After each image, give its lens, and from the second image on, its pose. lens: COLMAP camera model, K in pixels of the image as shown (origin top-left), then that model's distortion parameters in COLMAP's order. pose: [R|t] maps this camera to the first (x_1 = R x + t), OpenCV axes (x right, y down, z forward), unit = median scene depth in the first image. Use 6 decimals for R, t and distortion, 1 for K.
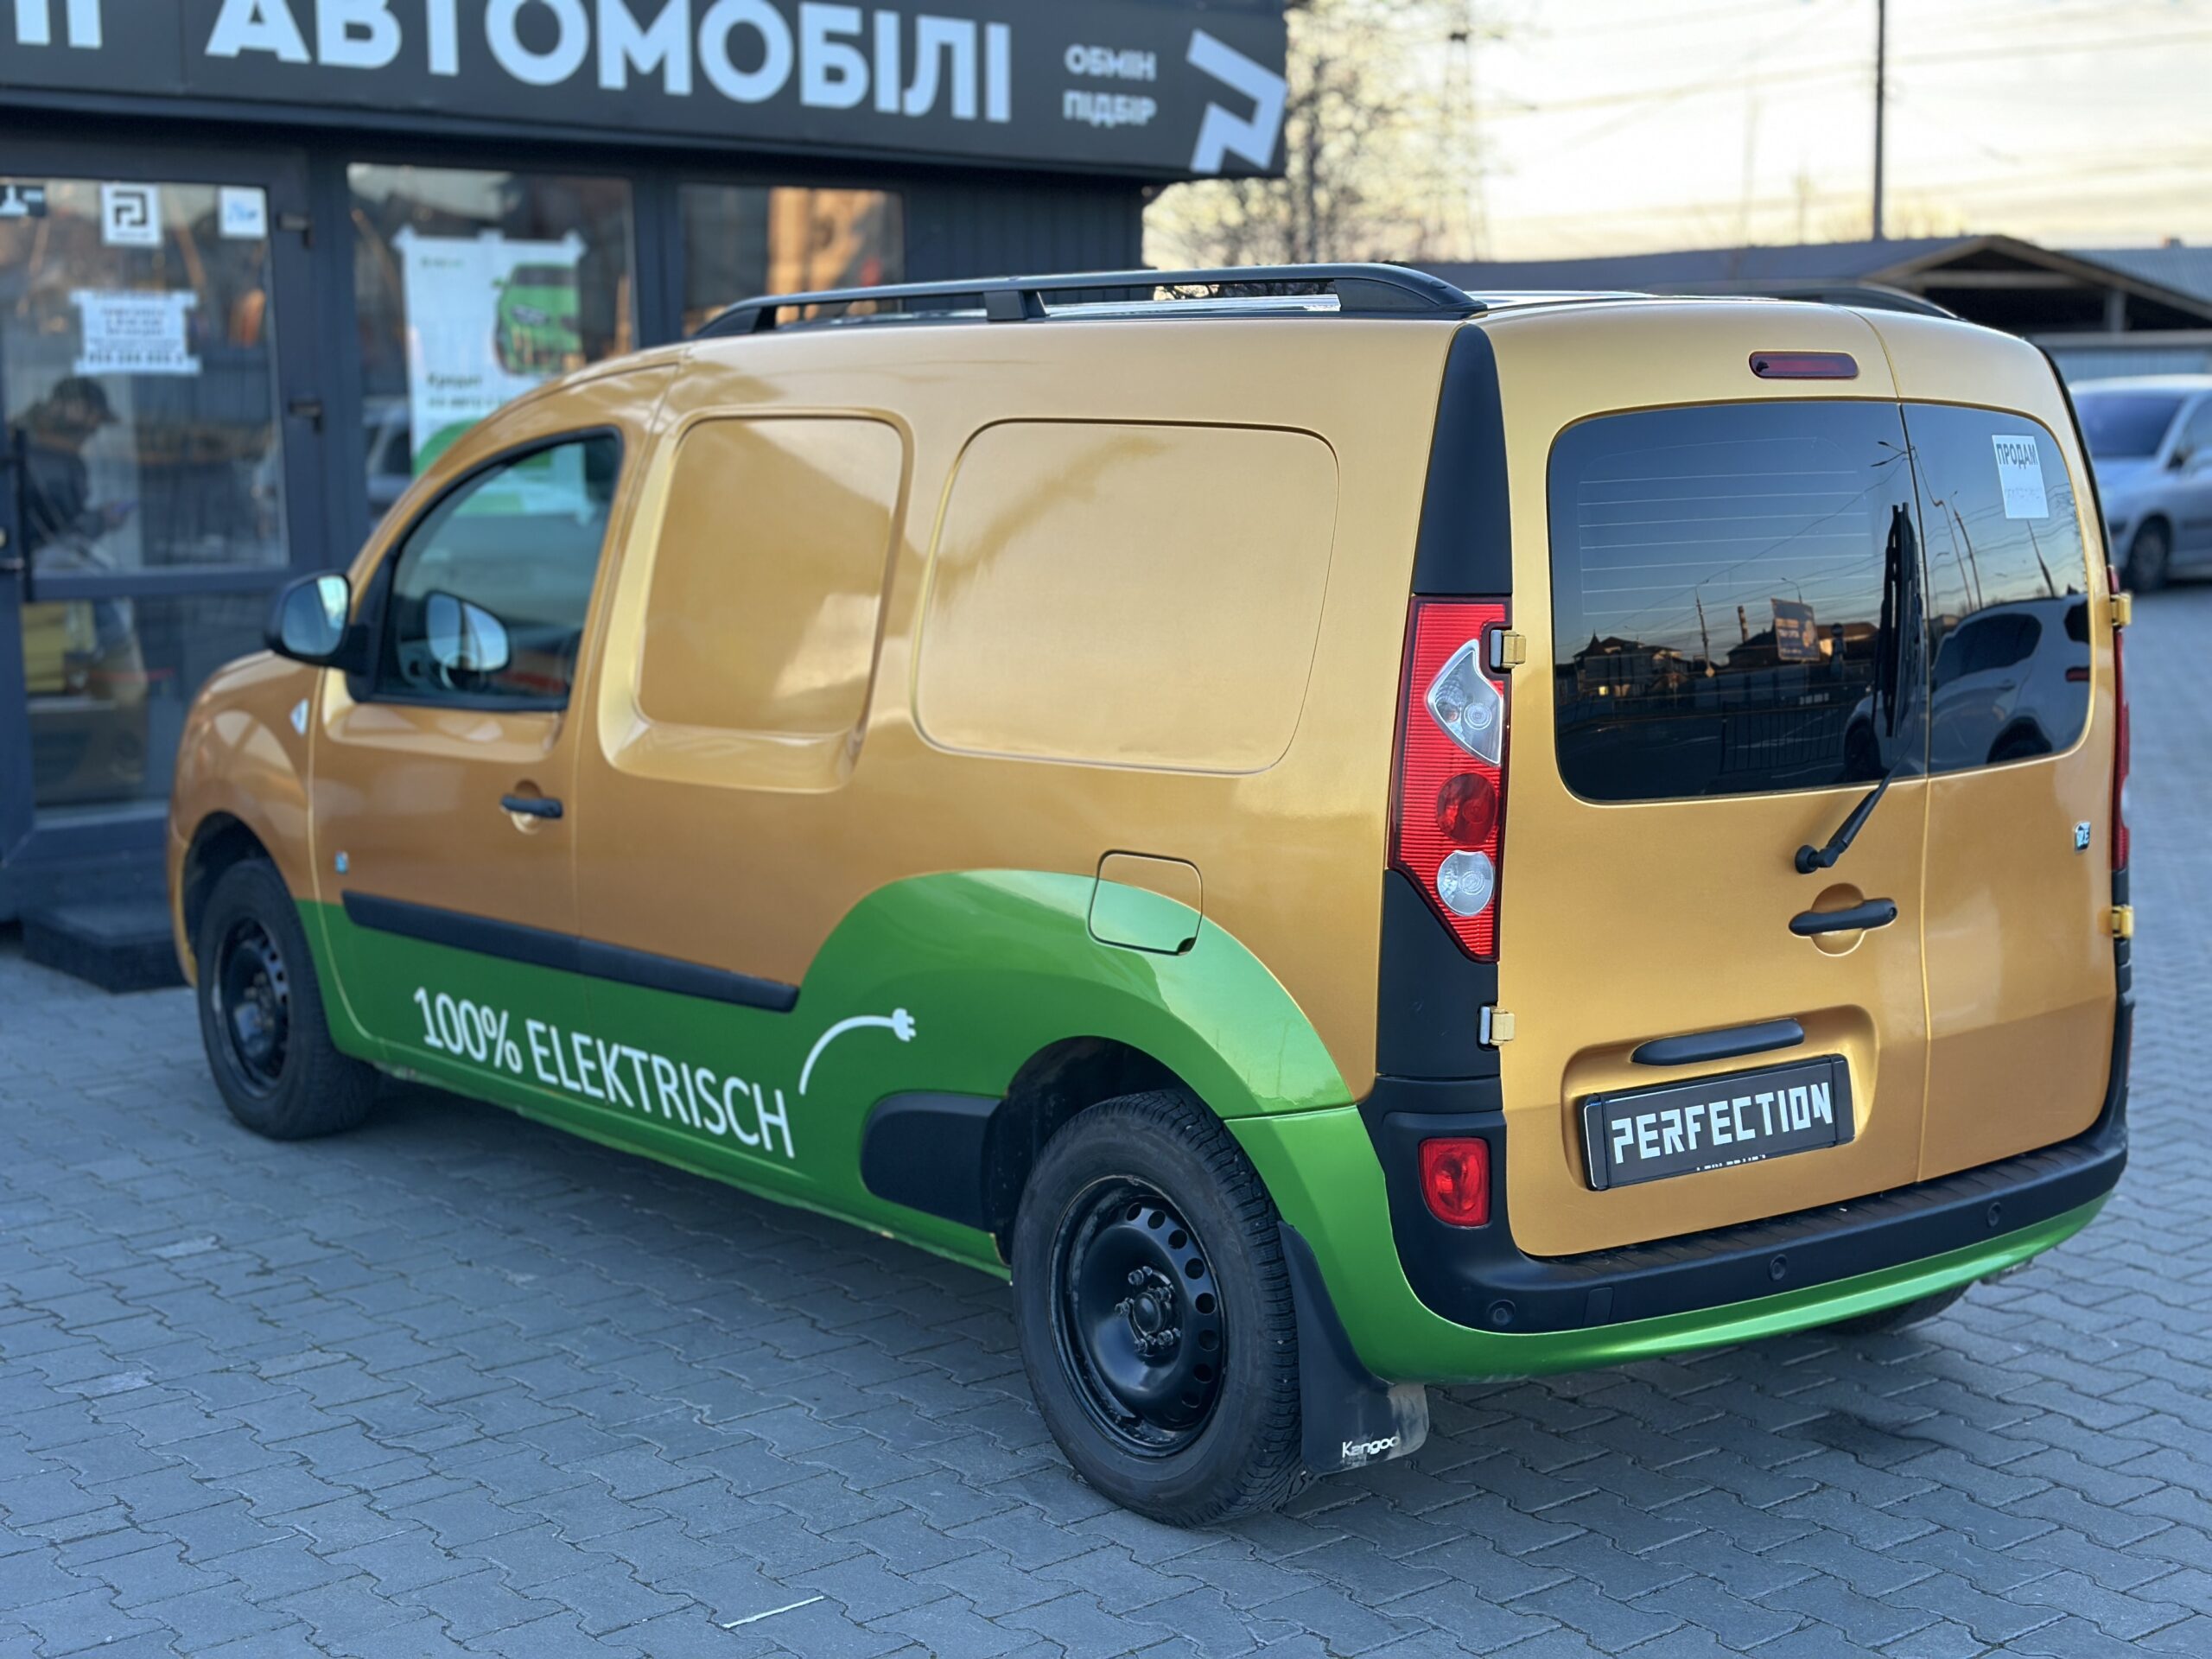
lens RADIAL K [[3069.5, 0, 1107.3], [0, 3069.5, 855.2], [0, 0, 1]] dist [0.143490, -0.102064]
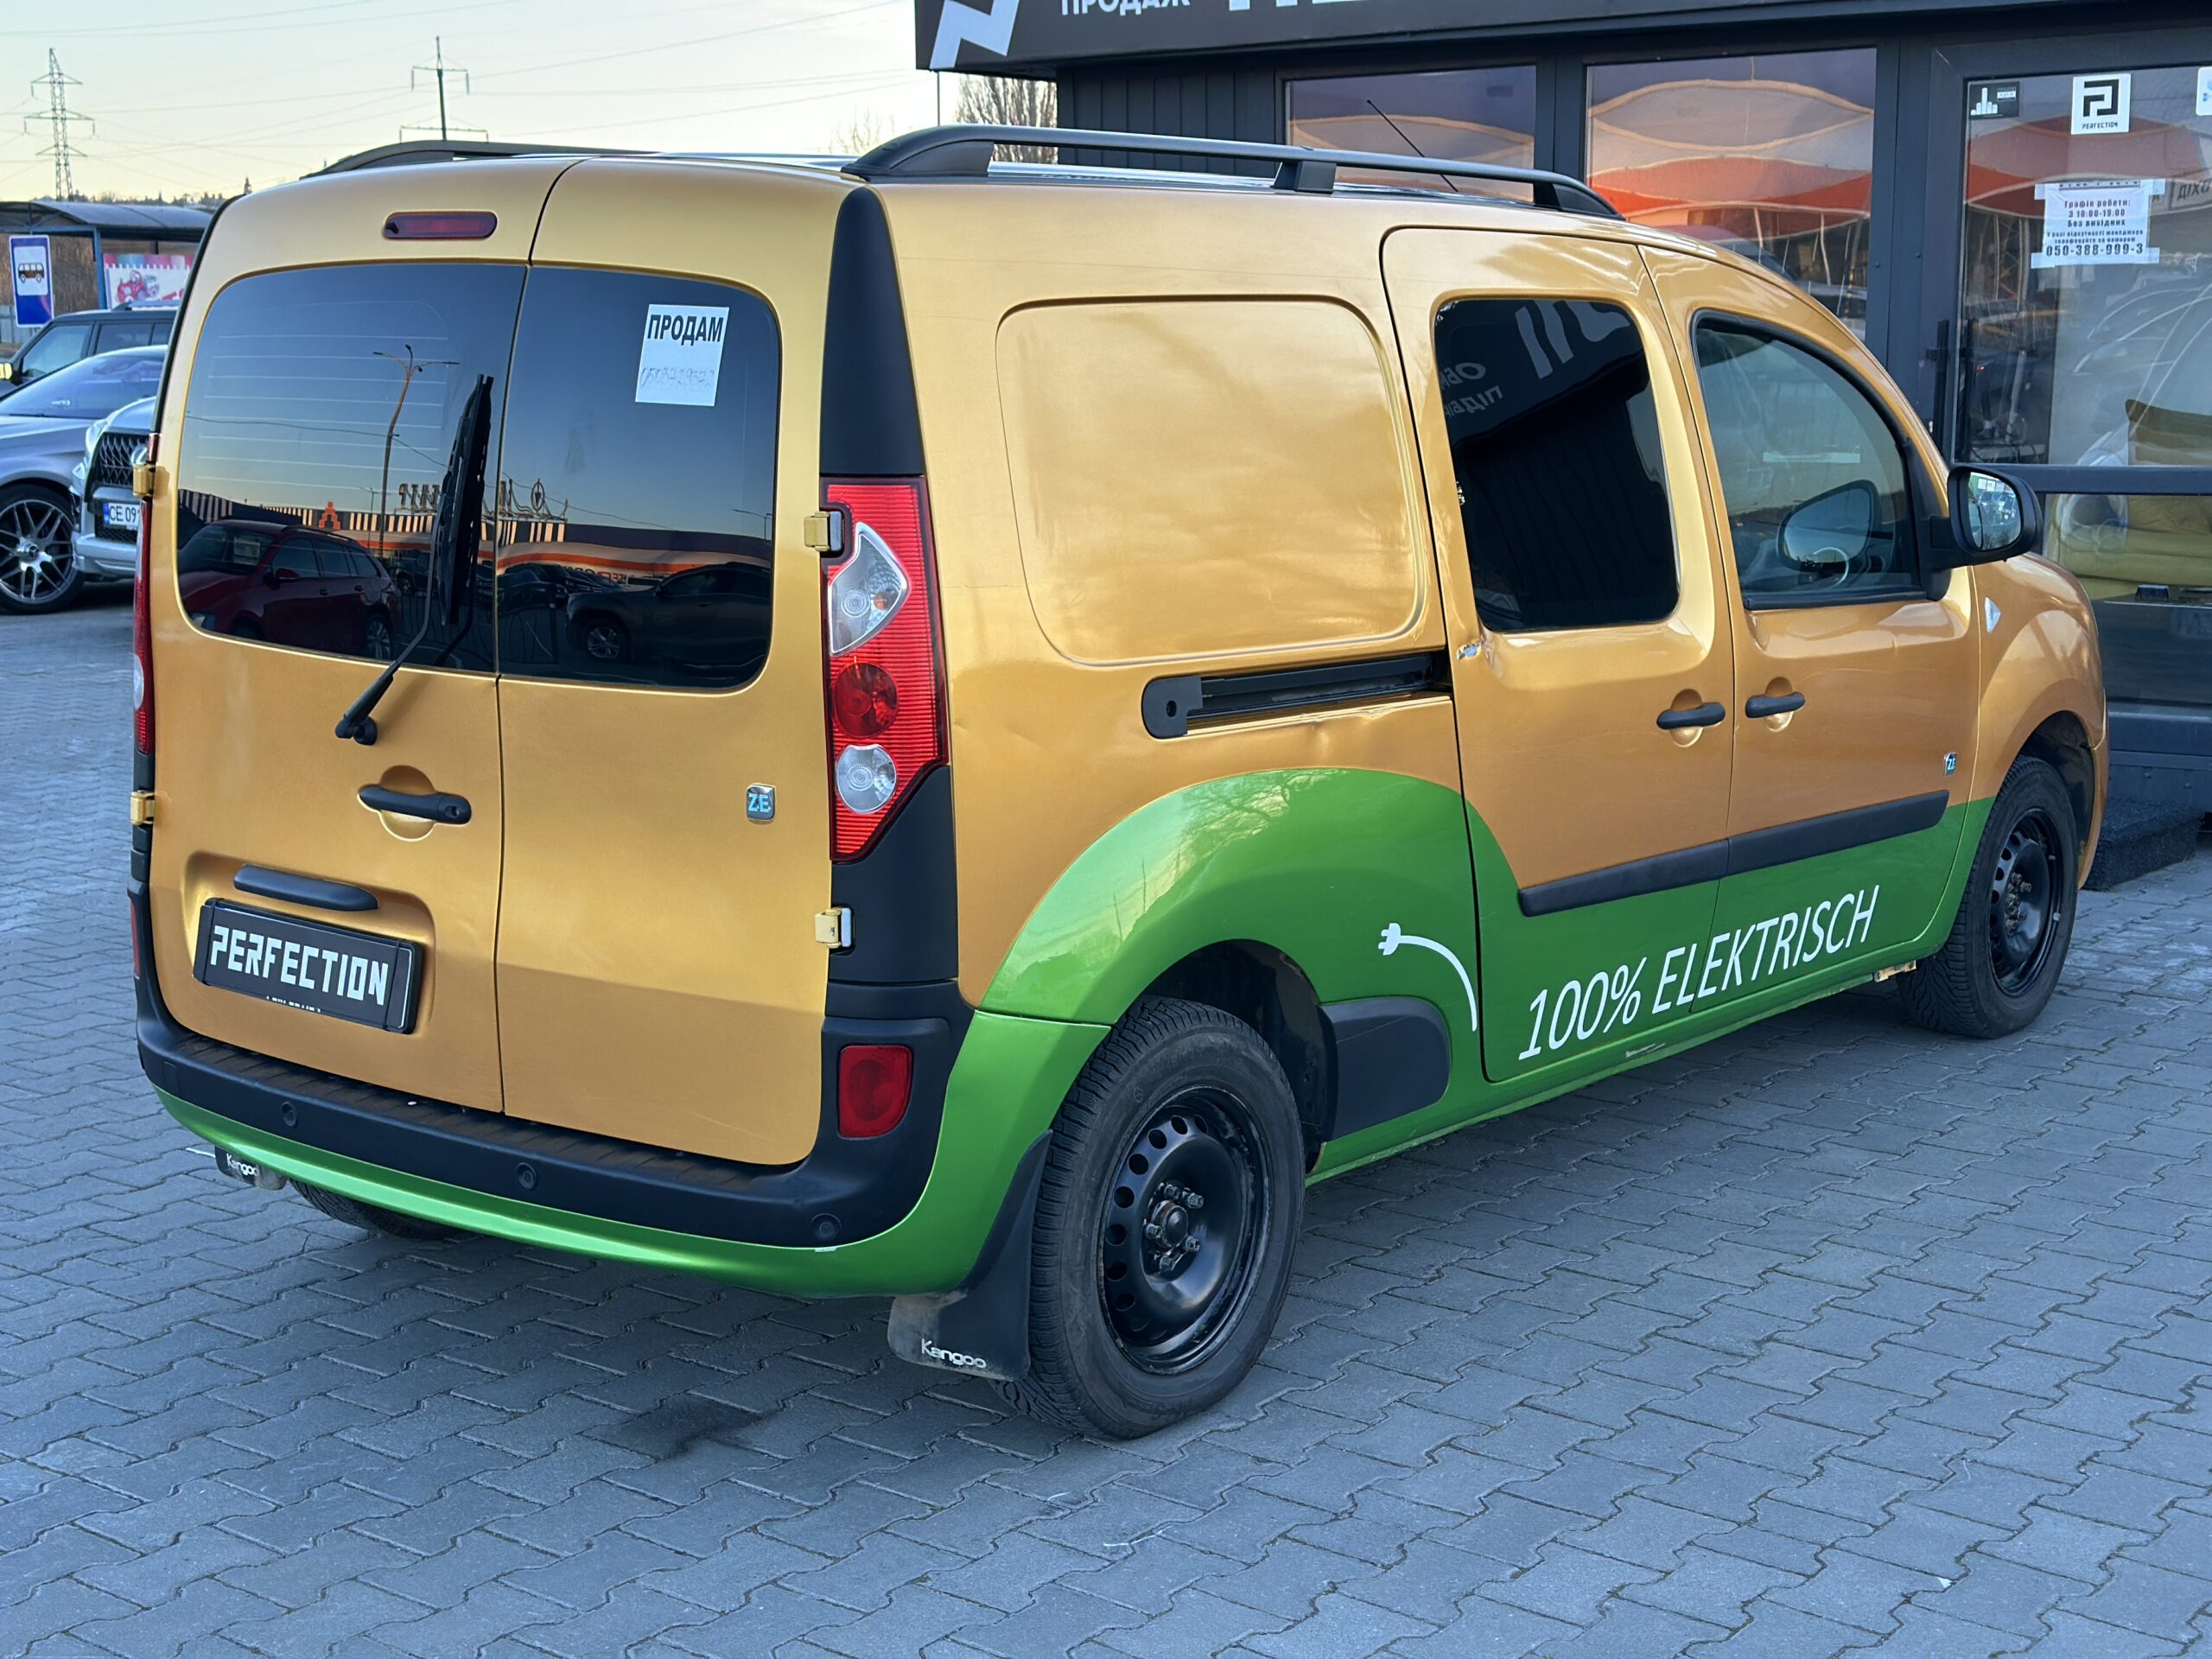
lens RADIAL K [[3069.5, 0, 1107.3], [0, 3069.5, 855.2], [0, 0, 1]] dist [0.143490, -0.102064]
pose [[0.222970, 0.166927, -0.960427, 1.235833], [-0.143329, 0.980136, 0.137078, -0.129187], [0.964231, 0.107093, 0.242467, 0.993014]]
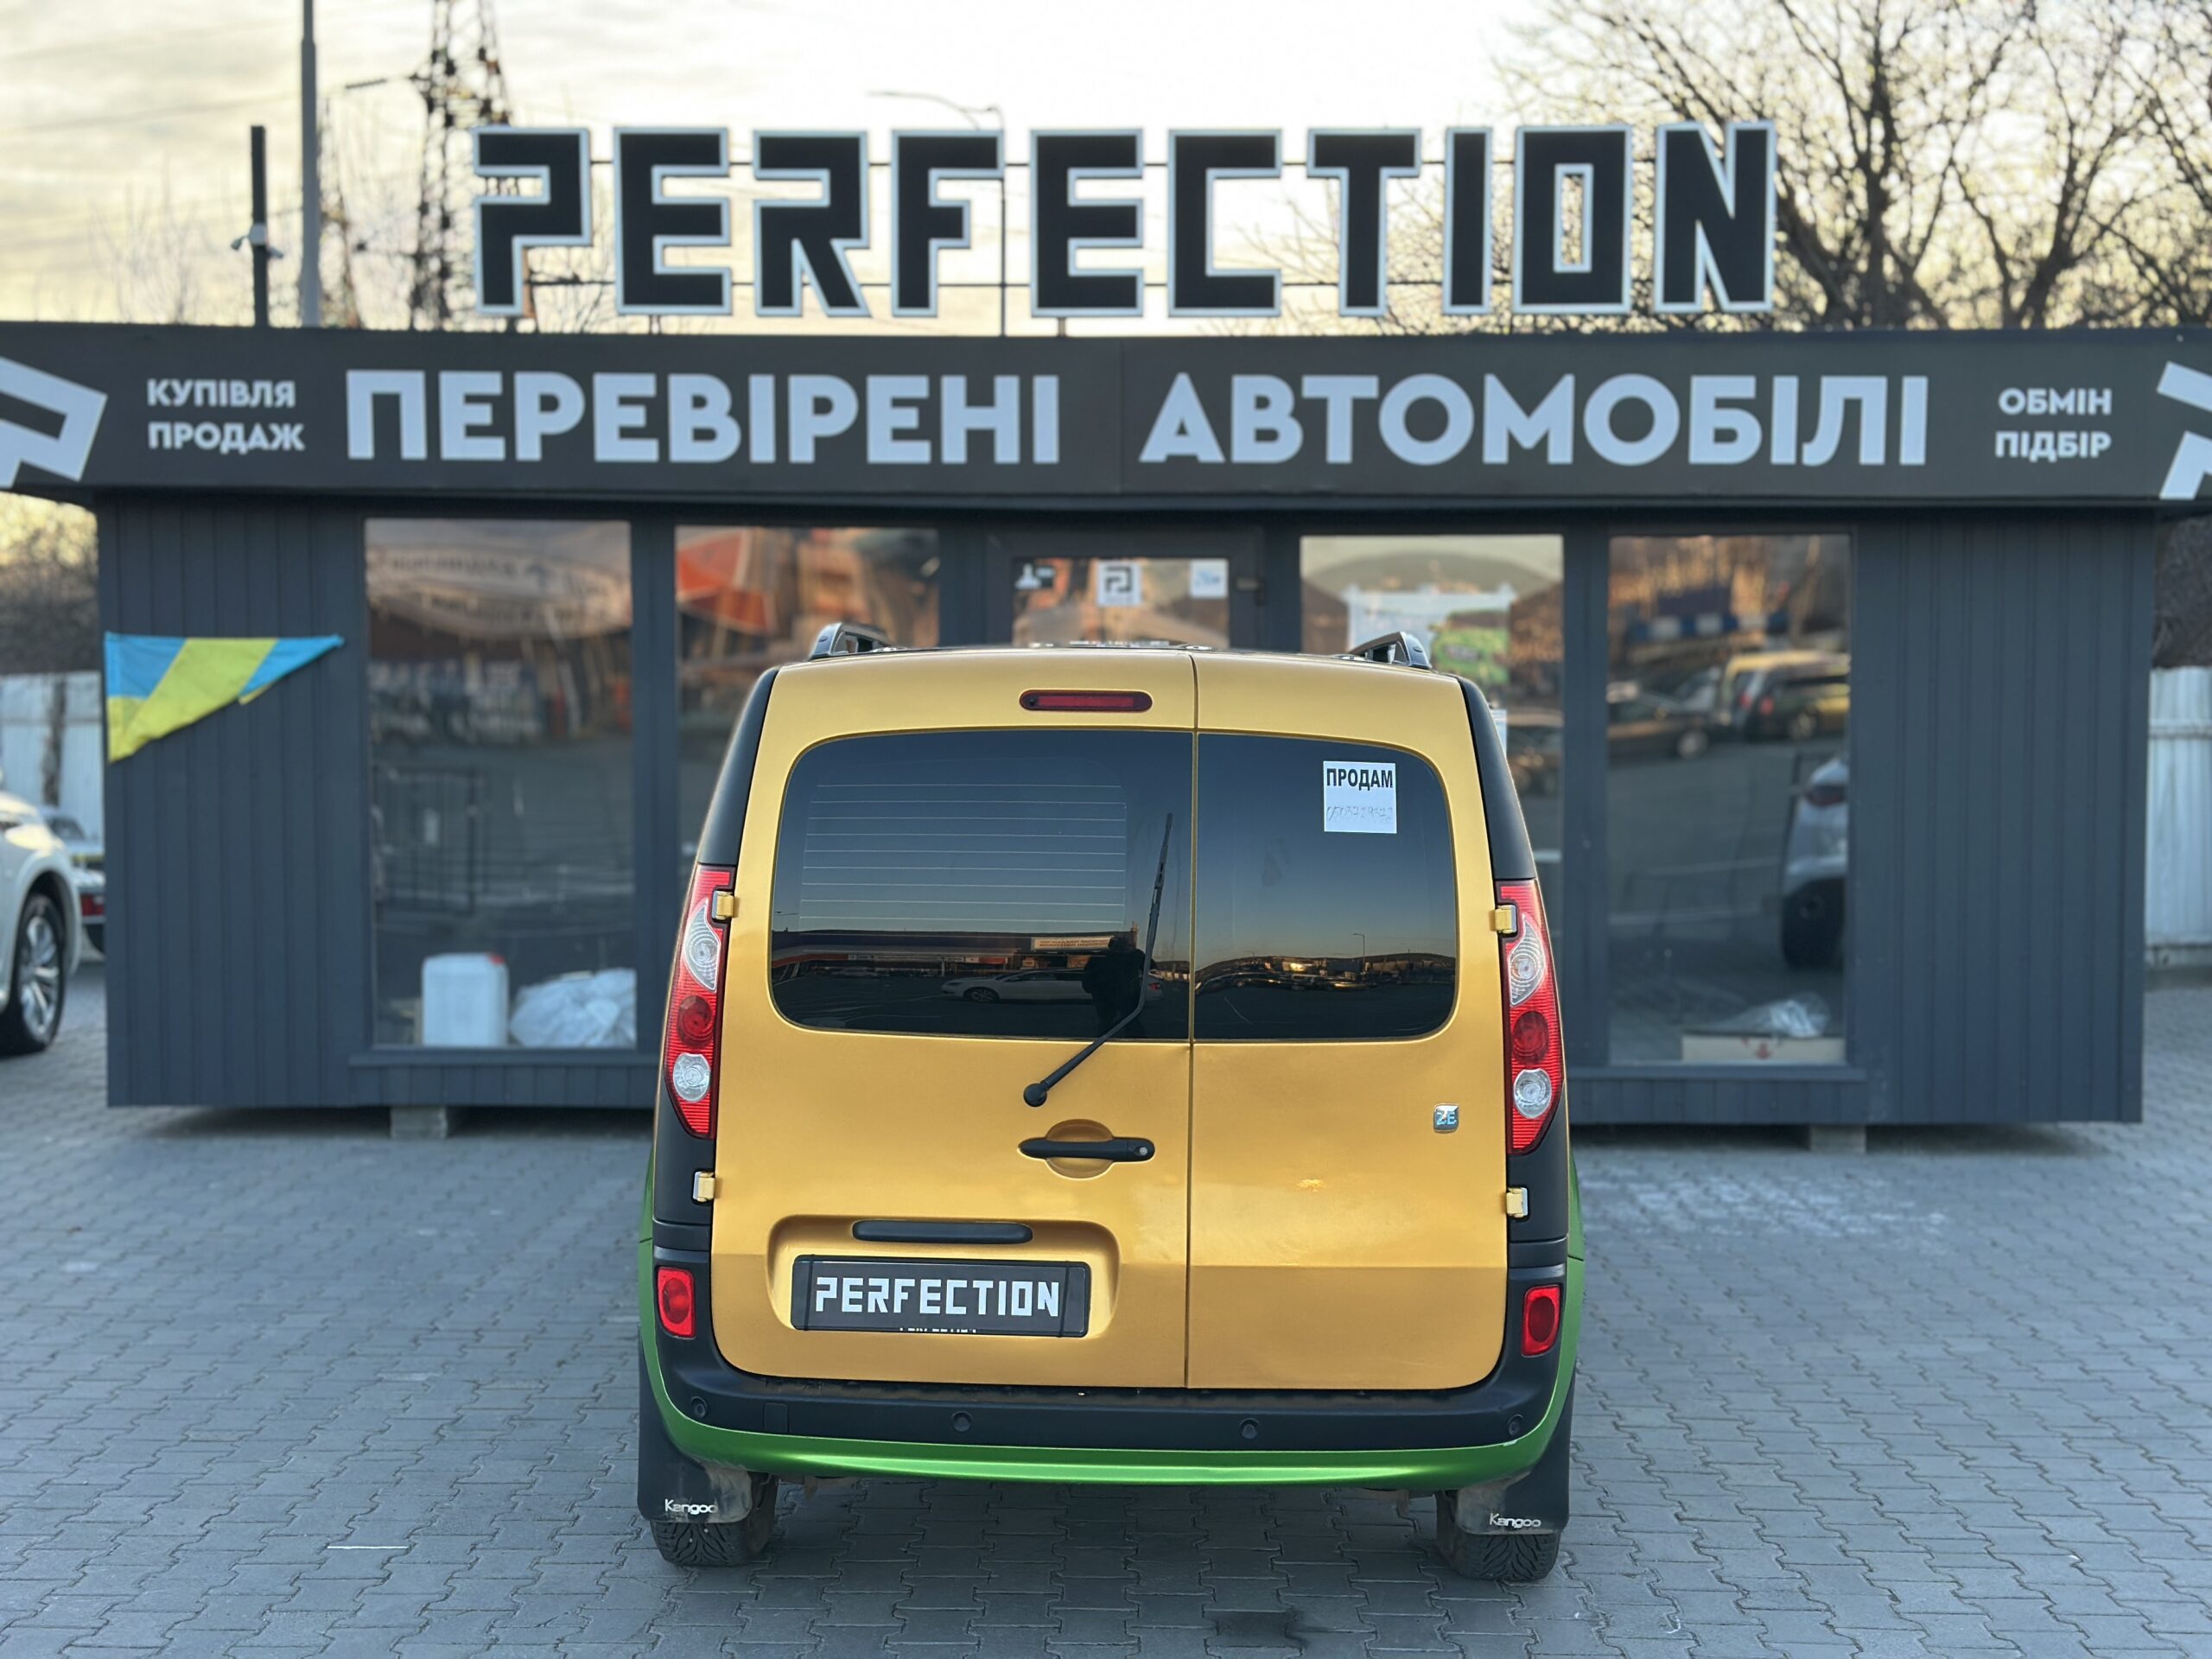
lens RADIAL K [[3070.6, 0, 1085.4], [0, 3070.6, 840.1], [0, 0, 1]] dist [0.141555, -0.003141]
pose [[0.758952, 0.032193, -0.650350, 1.037633], [-0.102307, 0.992268, -0.070272, -0.015510], [0.643059, 0.119868, 0.756377, 0.071222]]
